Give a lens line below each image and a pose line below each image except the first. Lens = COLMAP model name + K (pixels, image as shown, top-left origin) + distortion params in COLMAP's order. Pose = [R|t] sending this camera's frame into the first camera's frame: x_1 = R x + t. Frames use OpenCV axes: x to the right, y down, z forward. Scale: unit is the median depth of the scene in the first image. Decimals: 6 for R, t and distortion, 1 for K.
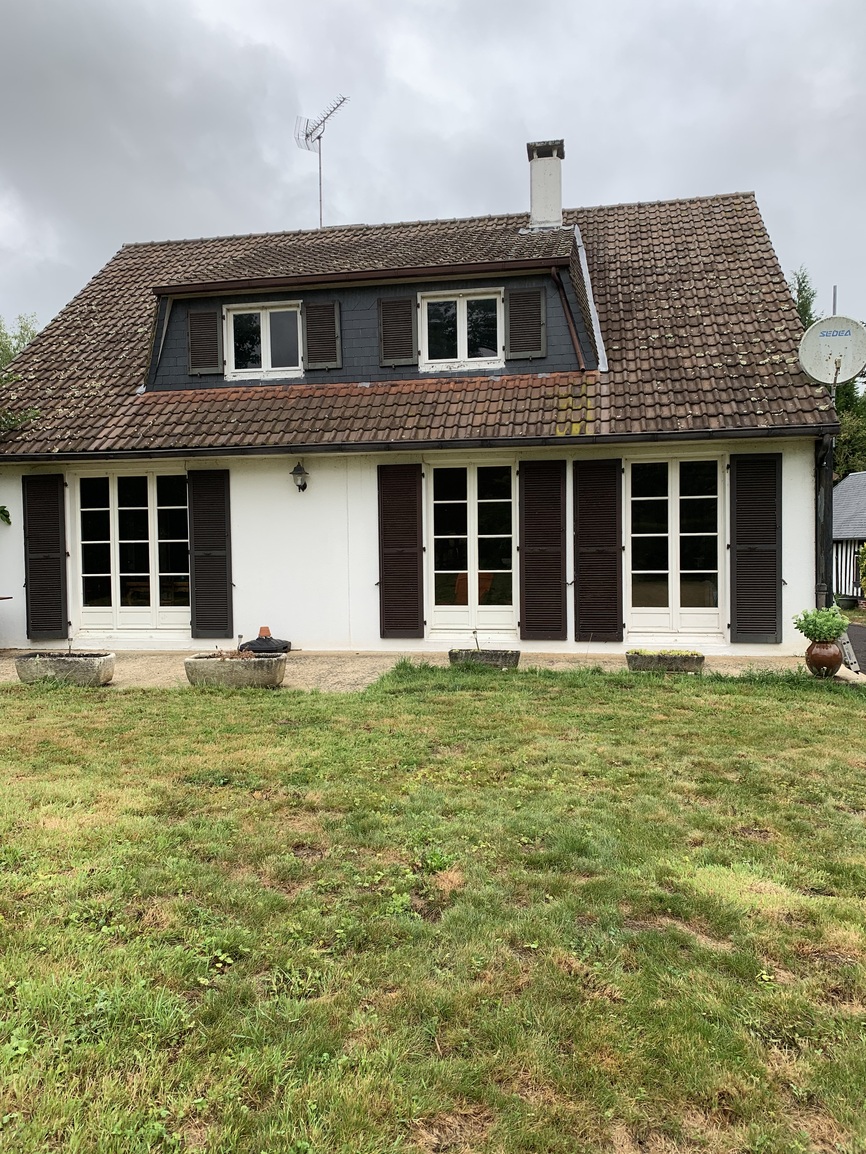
lens RADIAL K [[851.5, 0, 433.0], [0, 851.5, 577.0], [0, 0, 1]] dist [0.028015, -0.041261]
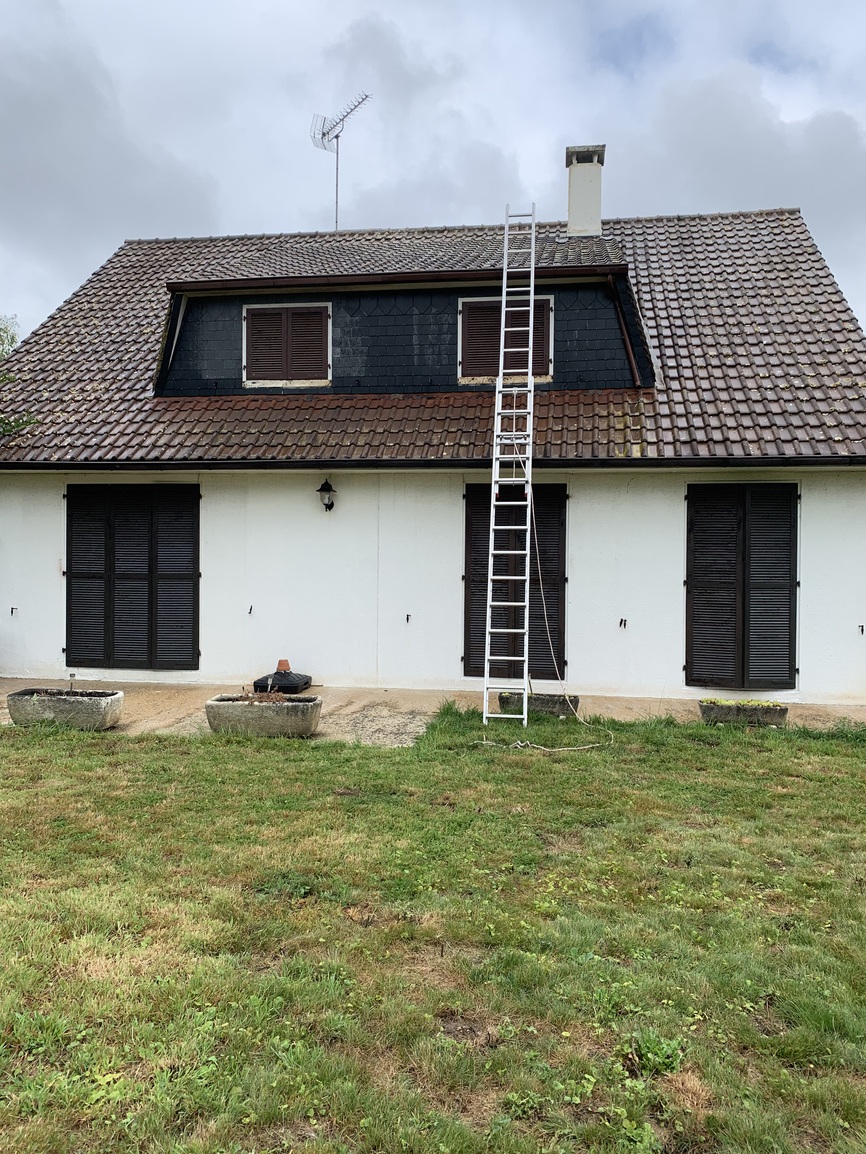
lens RADIAL K [[846.5, 0, 433.0], [0, 846.5, 577.0], [0, 0, 1]] dist [0.010338, -0.002025]
pose [[0.999114, 0.022692, 0.035446, -0.070907], [-0.022046, 0.999586, -0.018499, -0.015716], [-0.035851, 0.017701, 0.999200, 0.094228]]
